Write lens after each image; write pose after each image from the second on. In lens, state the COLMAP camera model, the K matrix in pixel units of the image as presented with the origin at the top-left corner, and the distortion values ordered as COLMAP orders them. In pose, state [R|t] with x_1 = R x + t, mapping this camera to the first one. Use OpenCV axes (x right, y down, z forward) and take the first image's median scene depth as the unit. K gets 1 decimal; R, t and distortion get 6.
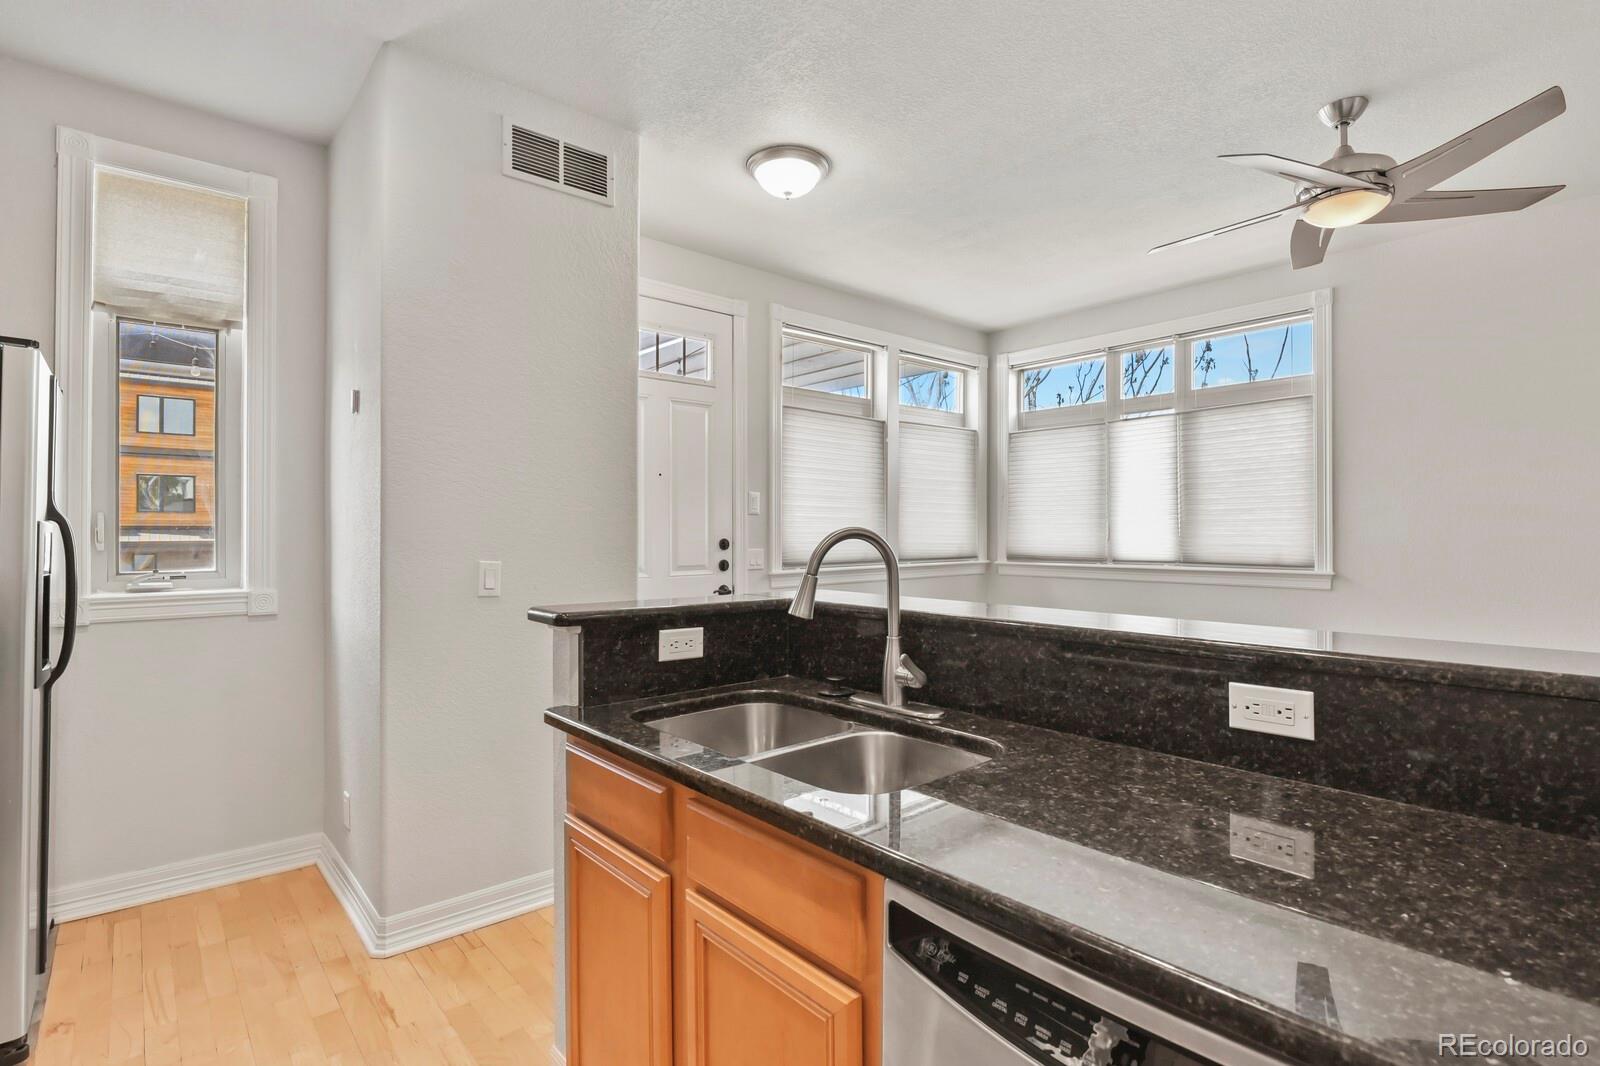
lens RADIAL K [[773.1, 0, 805.8], [0, 773.1, 528.9], [0, 0, 1]] dist [-0.002233, -0.006158]
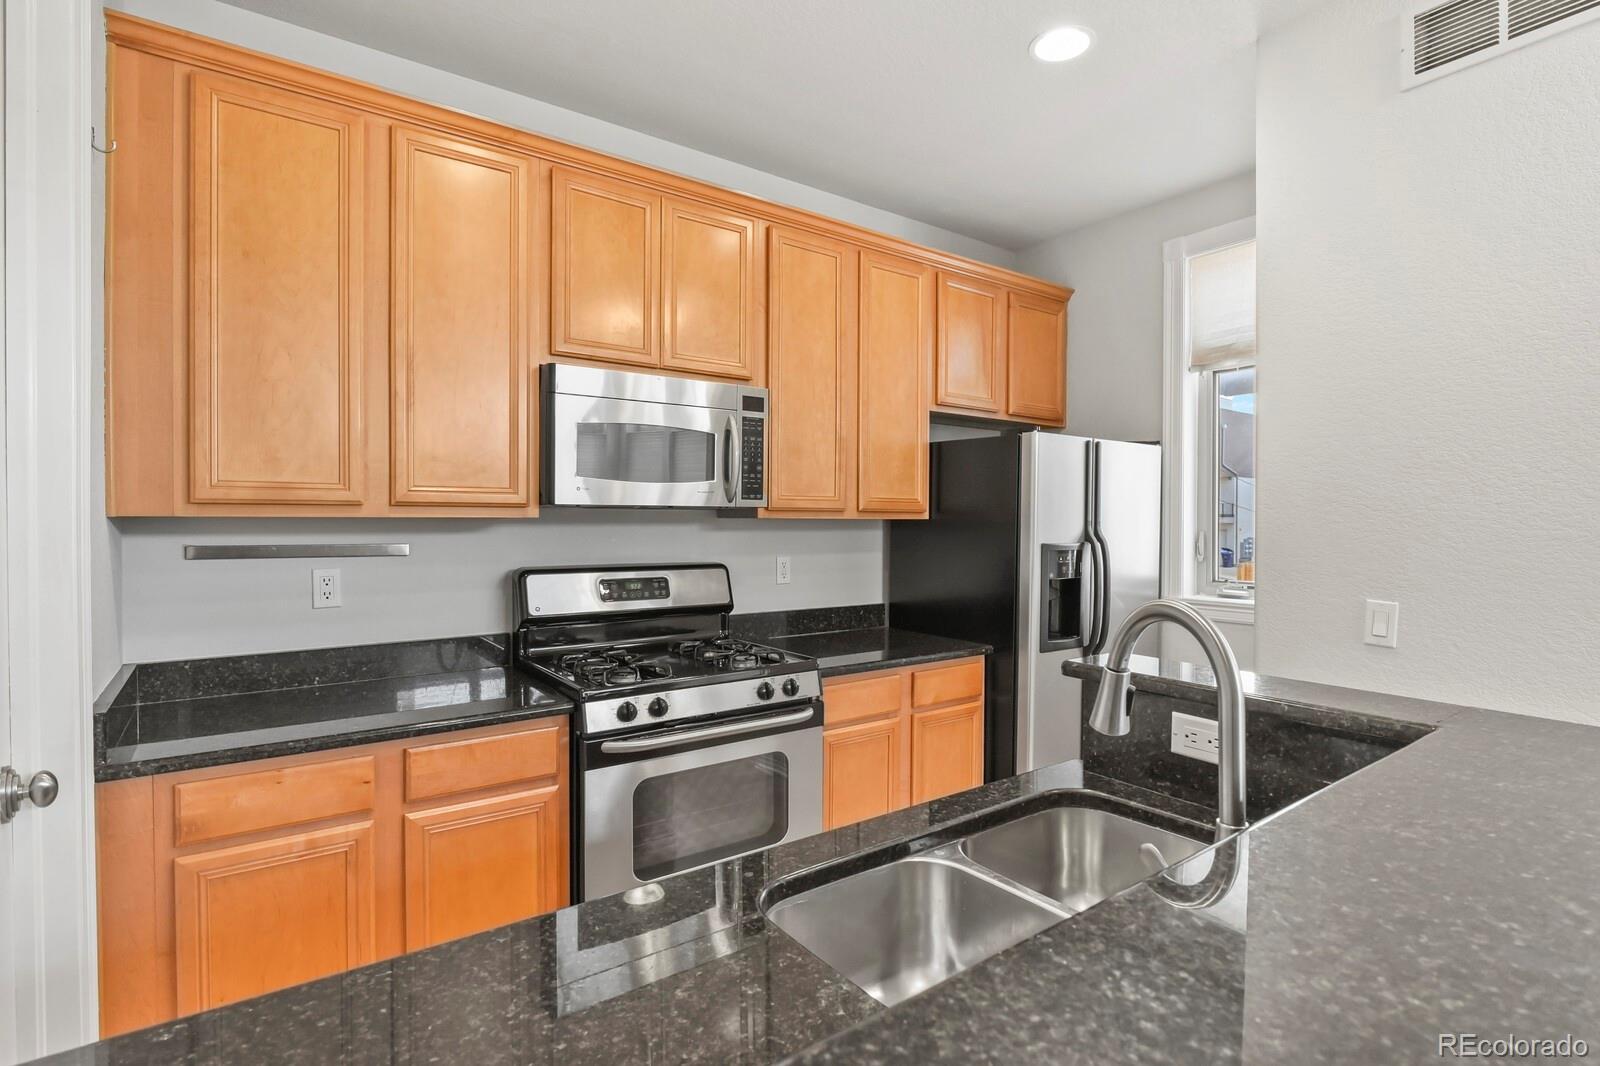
lens RADIAL K [[773.1, 0, 809.1], [0, 773.1, 530.3], [0, 0, 1]] dist [-0.002233, -0.006158]
pose [[-0.088851, 0.010873, -0.995986, 0.370611], [0.002729, 0.999939, 0.010672, -0.035185], [0.996041, -0.001770, -0.088876, 0.437938]]
